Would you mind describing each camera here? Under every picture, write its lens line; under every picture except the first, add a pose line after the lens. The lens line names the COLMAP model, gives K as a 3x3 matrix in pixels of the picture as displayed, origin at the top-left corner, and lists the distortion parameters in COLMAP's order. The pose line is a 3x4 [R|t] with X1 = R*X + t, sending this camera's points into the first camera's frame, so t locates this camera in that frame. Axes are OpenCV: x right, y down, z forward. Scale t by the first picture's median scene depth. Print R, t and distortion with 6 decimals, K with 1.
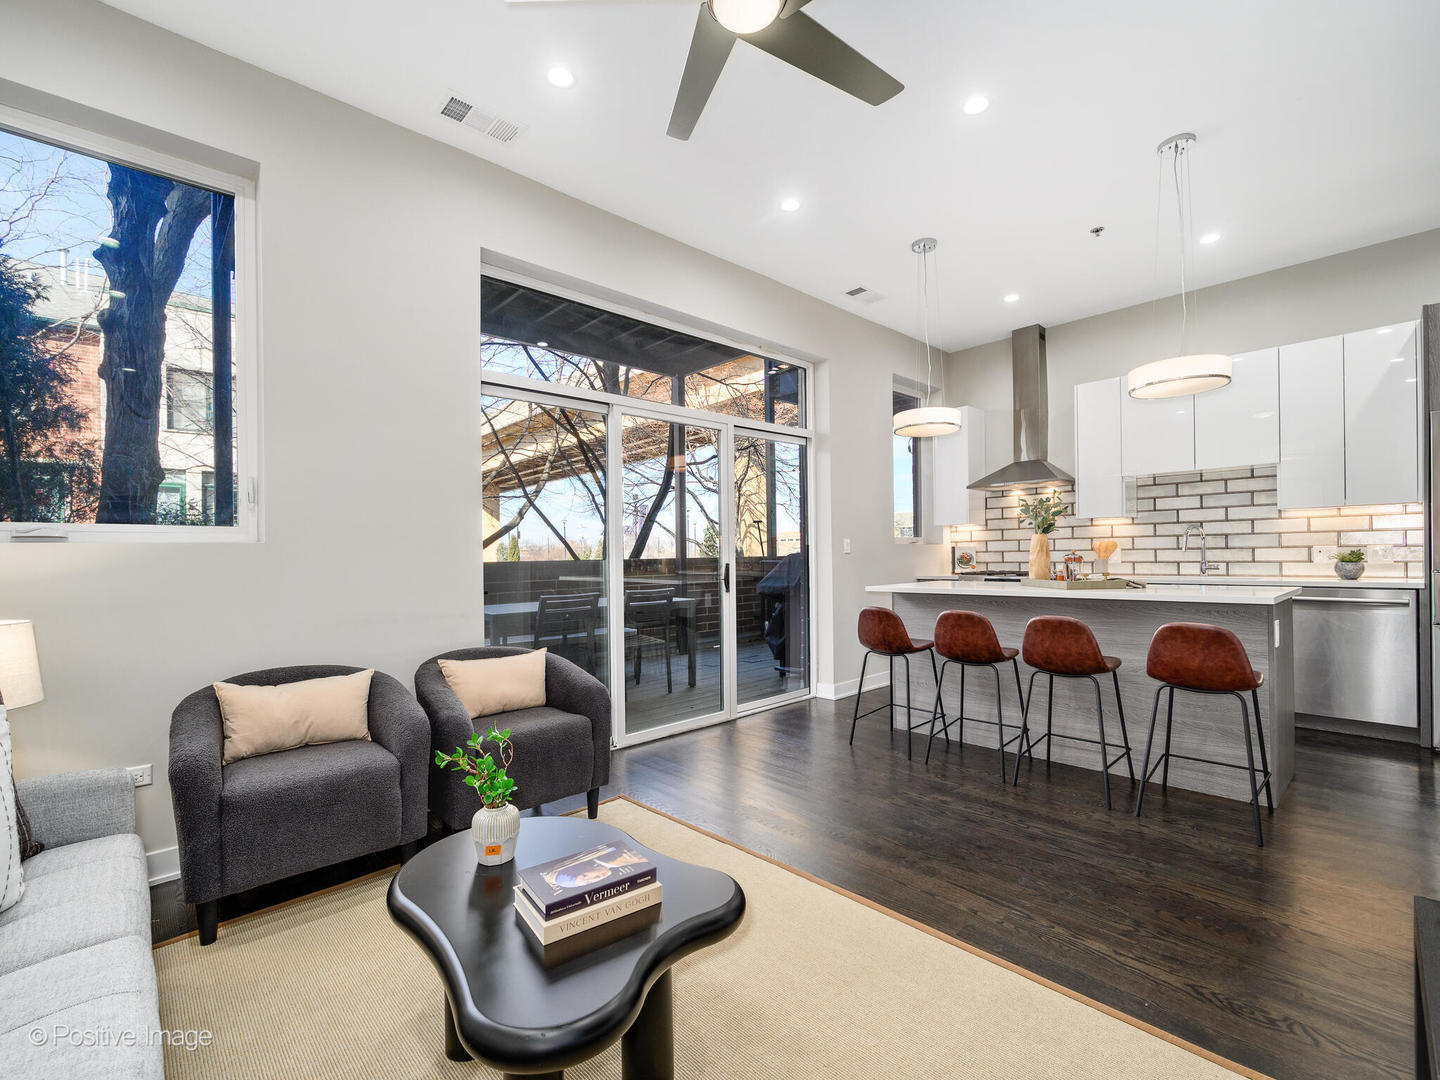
lens RADIAL K [[637.5, 0, 719.1], [0, 637.5, 559.2], [0, 0, 1]] dist [-0.006459, 0.003370]
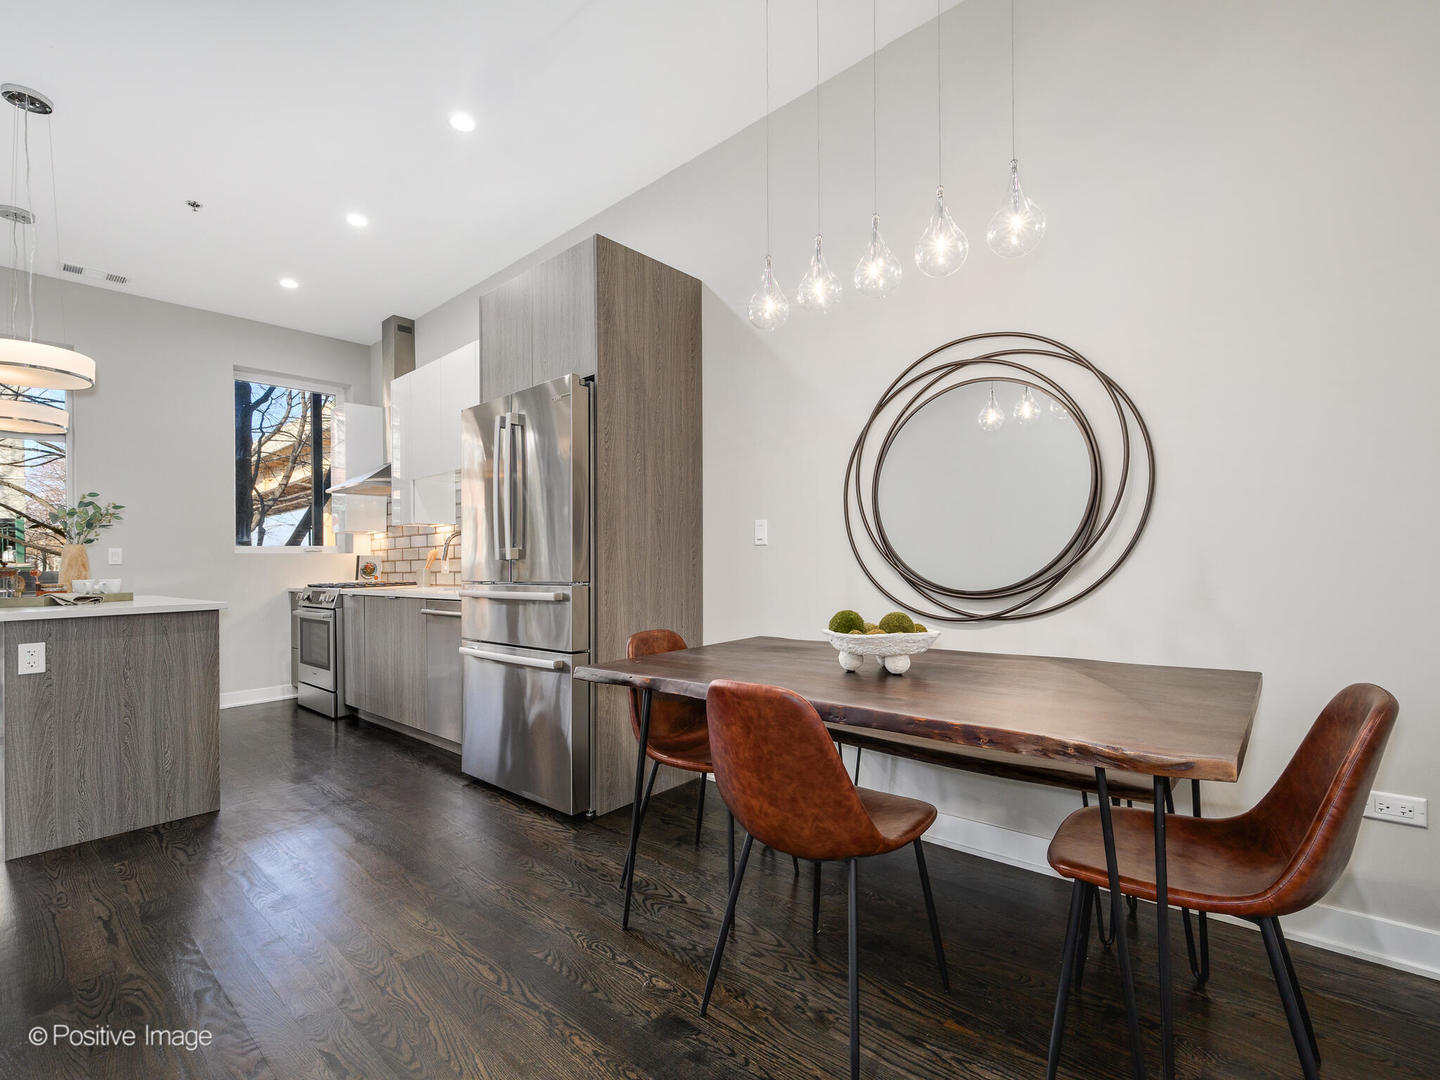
lens RADIAL K [[624.5, 0, 729.7], [0, 624.5, 549.9], [0, 0, 1]] dist [0.003568, 0.000319]
pose [[0.992169, -0.006005, 0.124757, 1.035816], [0.009025, 0.999679, -0.023657, -0.002051], [-0.124575, 0.024598, 0.991905, 0.057269]]
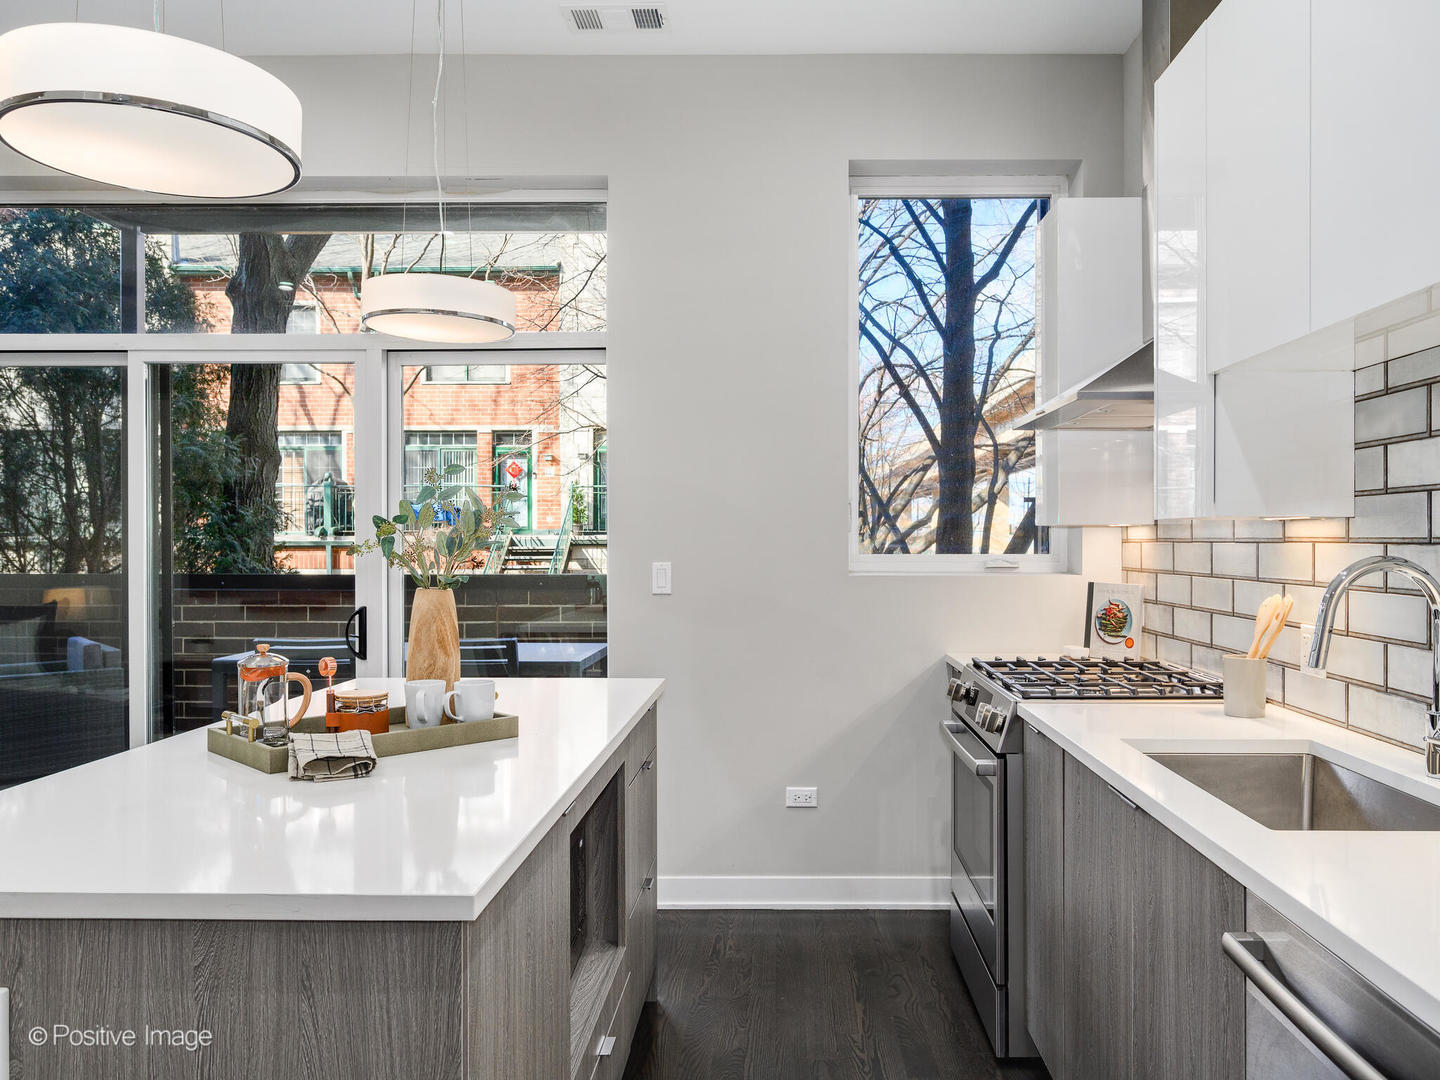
lens RADIAL K [[1087.2, 0, 793.4], [0, 1087.2, 518.5], [0, 0, 1]] dist [-0.005404, 0.009938]
pose [[0.742881, 0.006054, -0.669396, 0.873036], [-0.021906, 0.999643, -0.015270, -0.057521], [0.669065, 0.026008, 0.742749, 0.546966]]
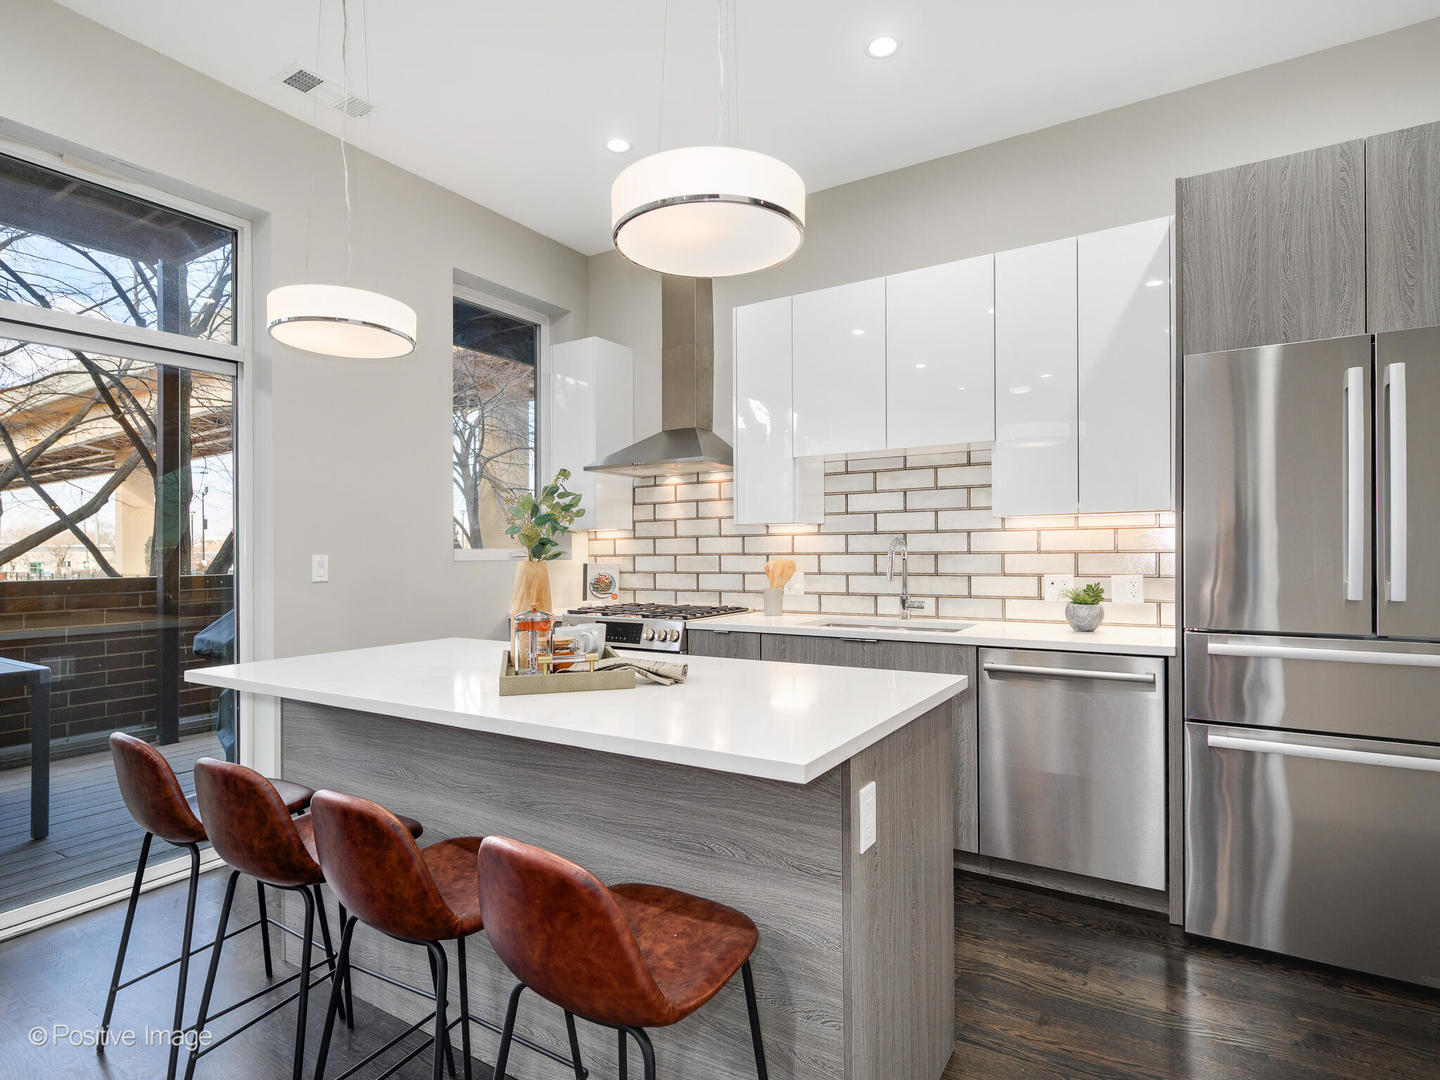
lens RADIAL K [[764.2, 0, 693.4], [0, 764.2, 567.4], [0, 0, 1]] dist [0.005979, 0.001185]
pose [[0.971114, 0.000913, 0.238613, 0.383725], [-0.003676, 0.999931, 0.011132, -0.032749], [-0.238586, -0.011688, 0.971051, 0.317163]]
